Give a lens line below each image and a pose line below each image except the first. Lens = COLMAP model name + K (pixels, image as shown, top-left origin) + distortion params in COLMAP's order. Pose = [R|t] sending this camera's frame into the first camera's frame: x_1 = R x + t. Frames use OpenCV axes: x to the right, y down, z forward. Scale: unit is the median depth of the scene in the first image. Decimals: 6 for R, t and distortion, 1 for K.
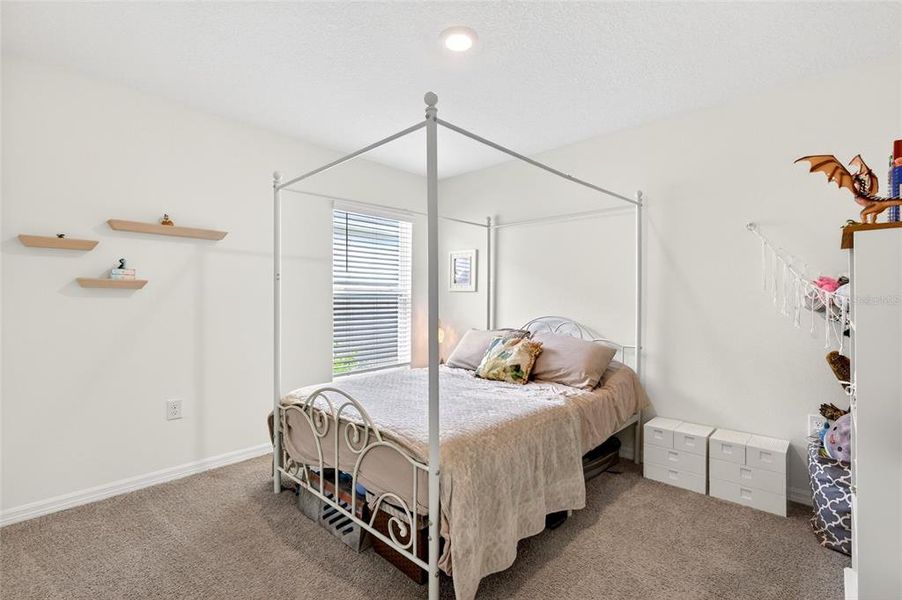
lens RADIAL K [[408.3, 0, 437.8], [0, 408.3, 301.6], [0, 0, 1]] dist [0.000601, 0.000040]
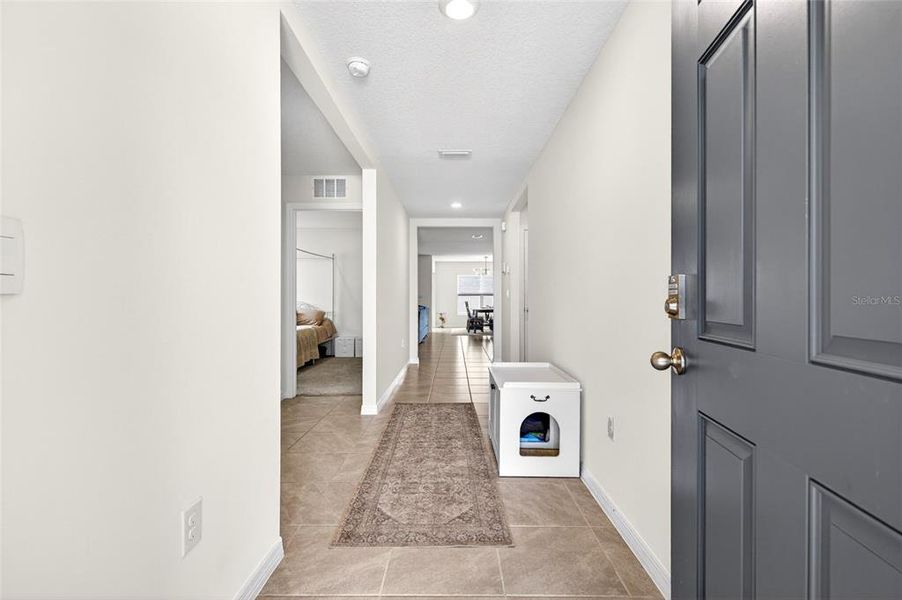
lens RADIAL K [[408.3, 0, 437.8], [0, 408.3, 301.6], [0, 0, 1]] dist [0.000601, 0.000040]
pose [[0.739164, -0.000454, 0.673526, -0.856331], [-0.003074, 0.999987, 0.004047, 0.032175], [-0.673519, -0.005061, 0.739153, -1.541709]]
